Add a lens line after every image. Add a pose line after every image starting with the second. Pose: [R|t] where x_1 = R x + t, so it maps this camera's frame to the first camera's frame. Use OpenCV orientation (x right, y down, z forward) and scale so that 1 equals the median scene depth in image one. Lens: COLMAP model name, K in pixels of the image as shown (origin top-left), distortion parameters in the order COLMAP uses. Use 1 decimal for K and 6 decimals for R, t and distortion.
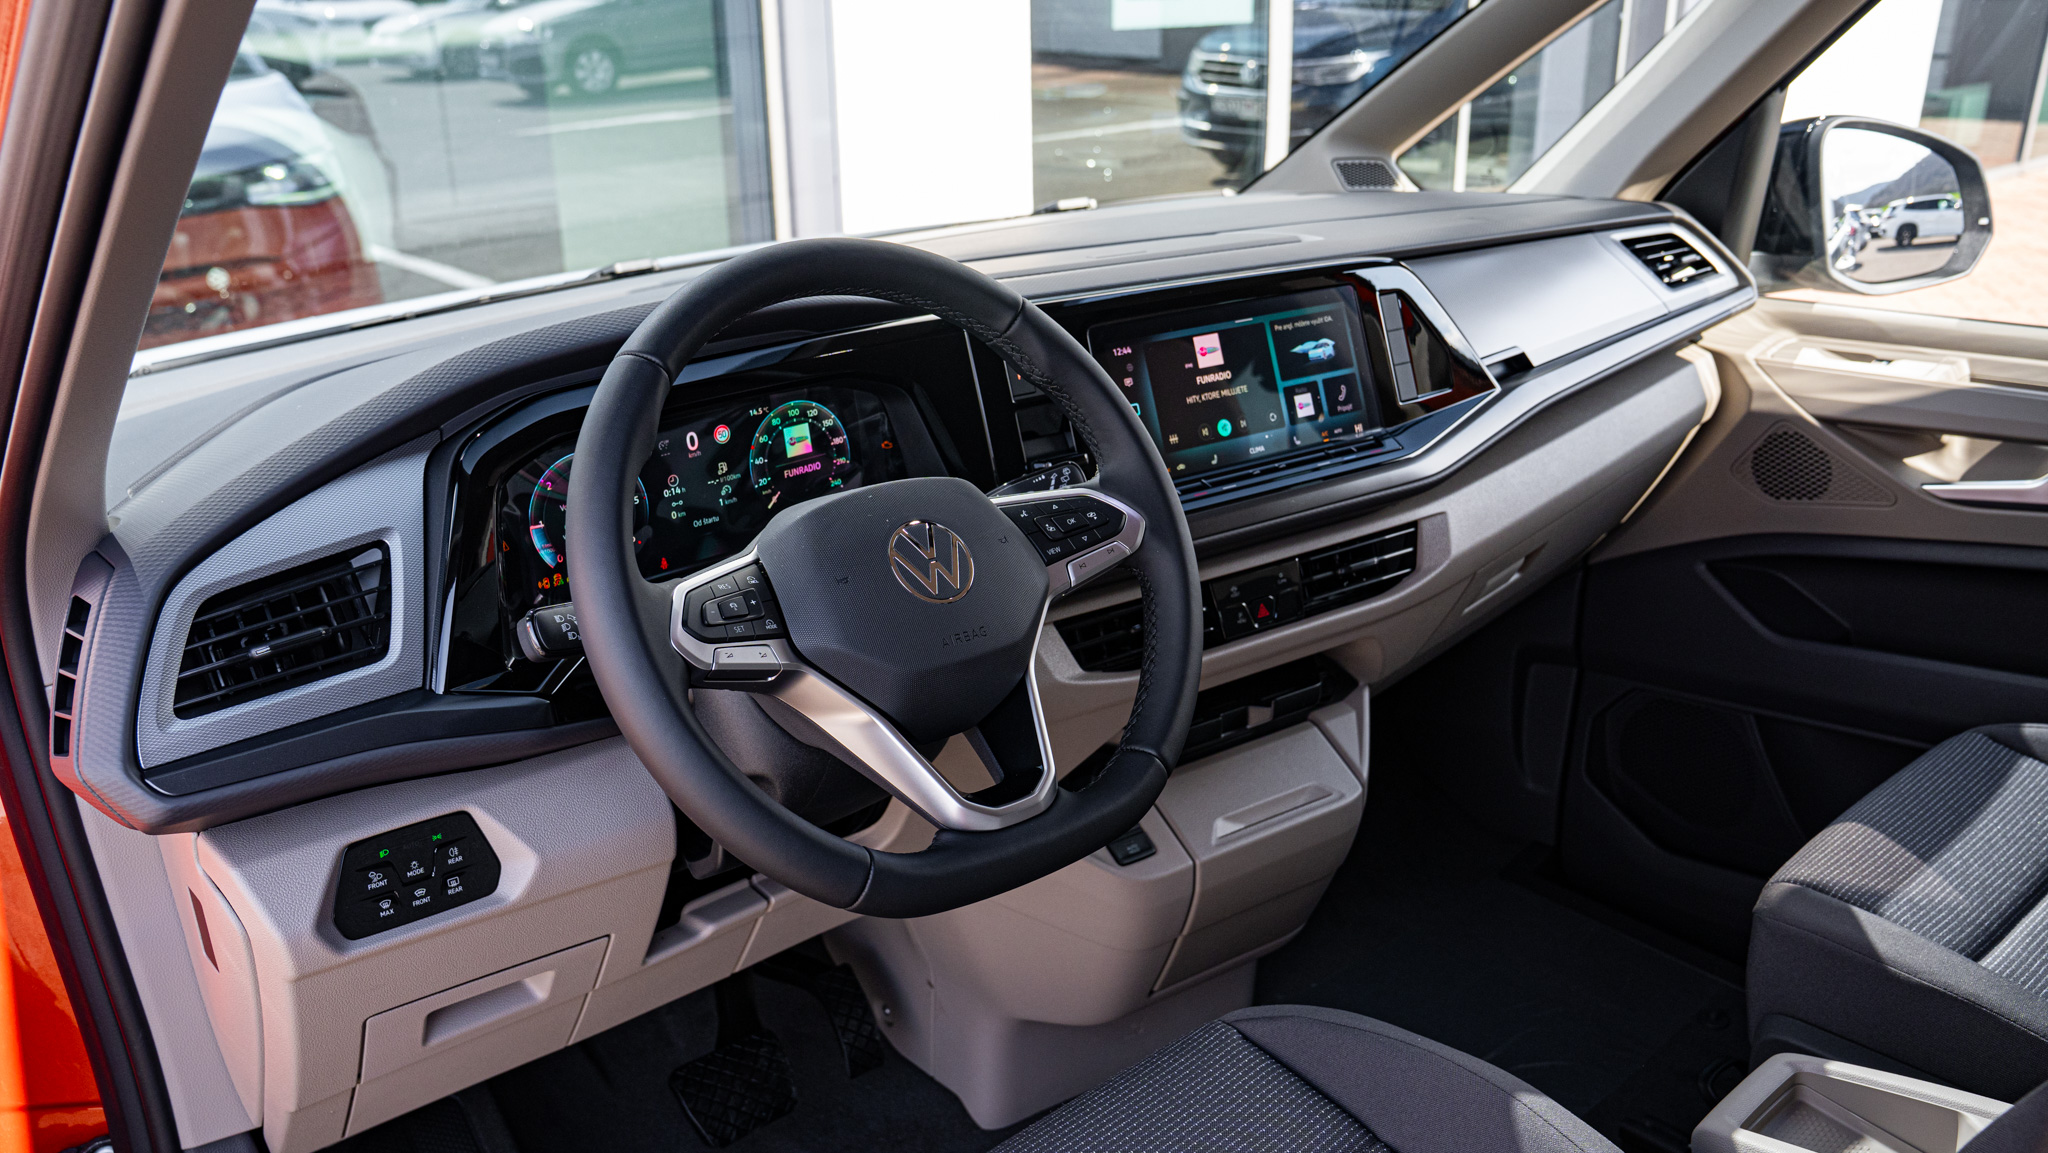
lens RADIAL K [[1642.8, 0, 1024.0], [0, 1642.8, 576.5], [0, 0, 1]] dist [-0.054731, 0.001538]
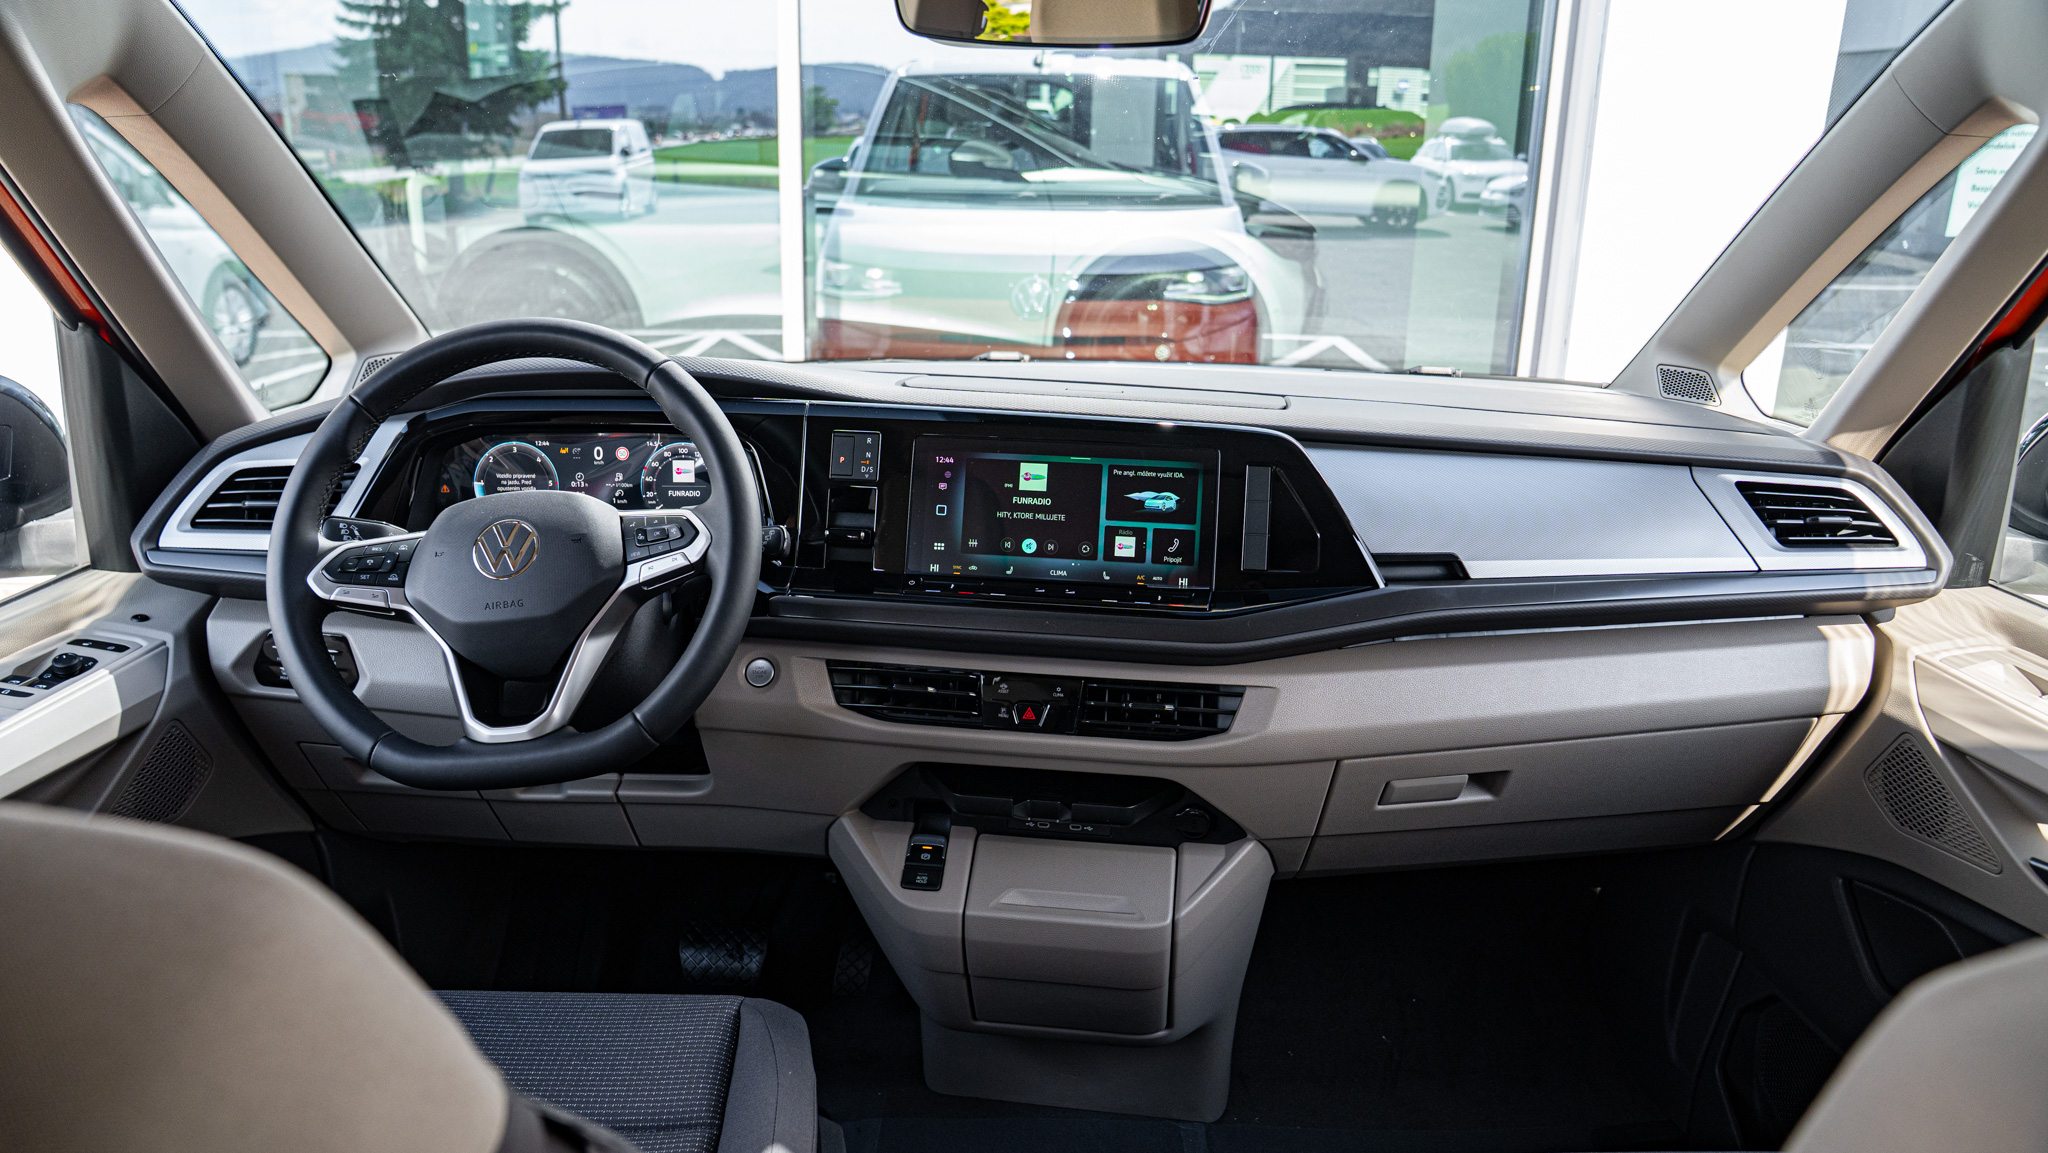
lens RADIAL K [[1389.1, 0, 1024.0], [0, 1389.1, 576.5], [0, 0, 1]] dist [-0.126597, 0.081254]
pose [[0.754412, 0.238778, -0.611431, 0.711319], [-0.268224, 0.962312, 0.044858, -0.112704], [0.599098, 0.130159, 0.790025, 0.246159]]
